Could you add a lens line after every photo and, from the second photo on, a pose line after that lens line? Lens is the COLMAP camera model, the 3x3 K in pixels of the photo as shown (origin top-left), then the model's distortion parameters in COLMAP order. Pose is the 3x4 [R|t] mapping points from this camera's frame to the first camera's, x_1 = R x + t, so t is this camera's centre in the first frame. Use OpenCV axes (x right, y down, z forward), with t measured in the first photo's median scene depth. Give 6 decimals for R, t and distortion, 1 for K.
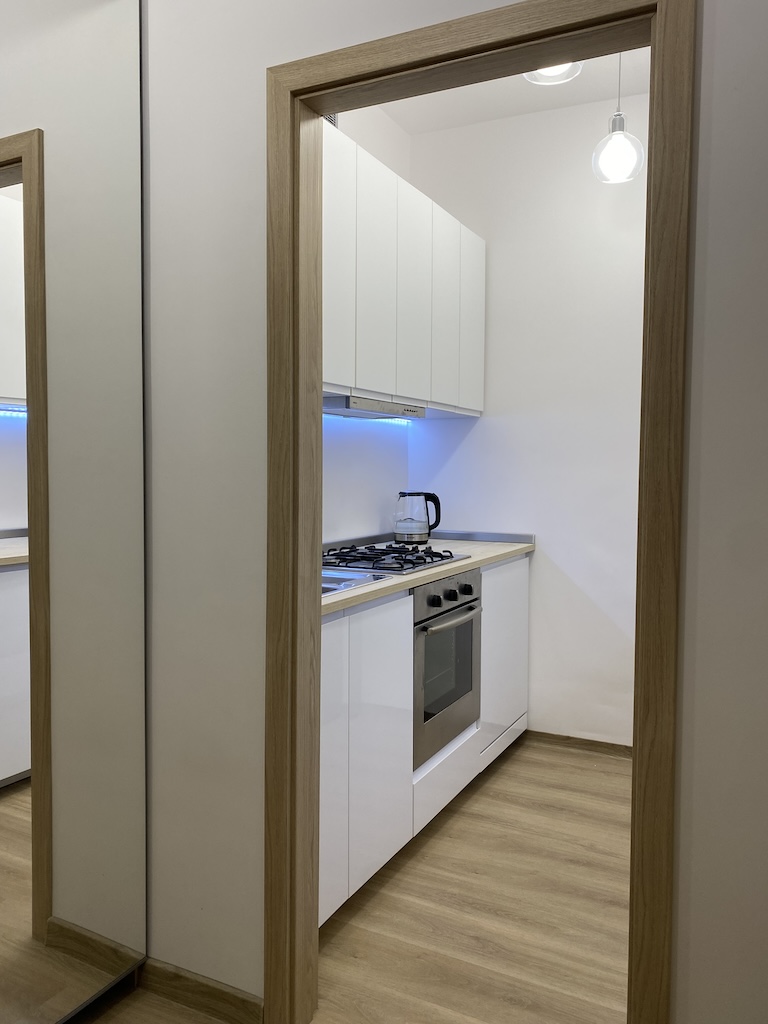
lens RADIAL K [[782.9, 0, 384.2], [0, 782.9, 509.5], [0, 0, 1]] dist [0.027691, -0.011771]
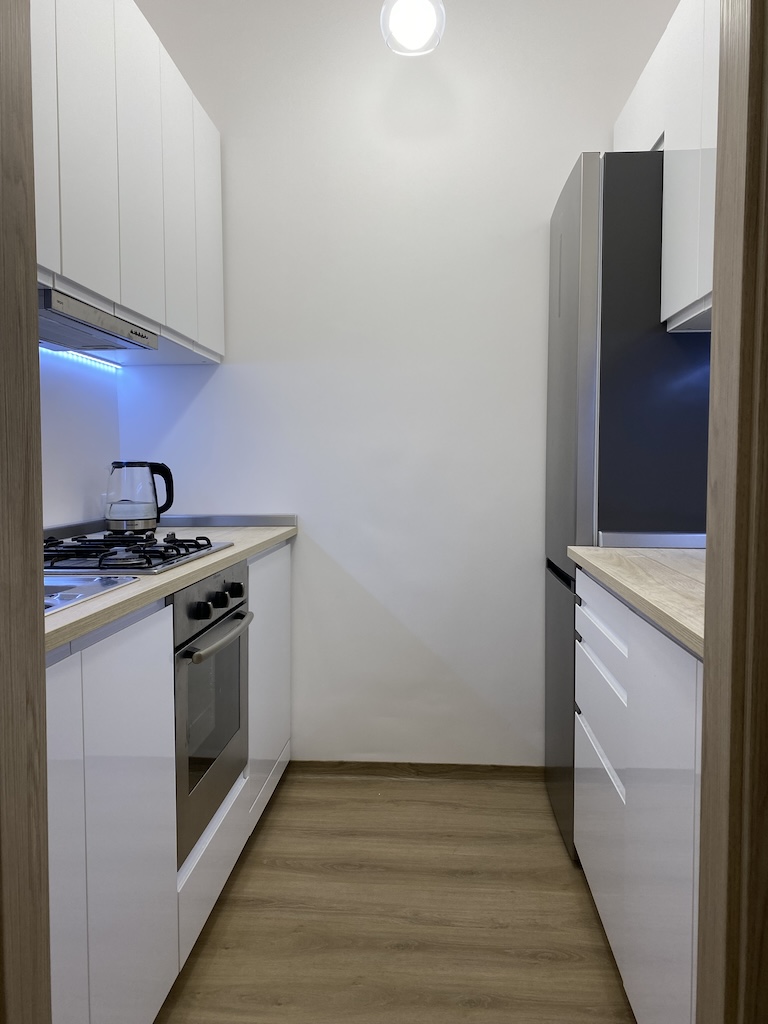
lens RADIAL K [[782.9, 0, 387.0], [0, 782.9, 516.8], [0, 0, 1]] dist [0.027691, -0.011771]
pose [[0.915368, -0.031382, 0.401394, -0.048521], [0.025874, 0.999482, 0.019137, 0.024373], [-0.401786, -0.007132, 0.915706, 0.280562]]
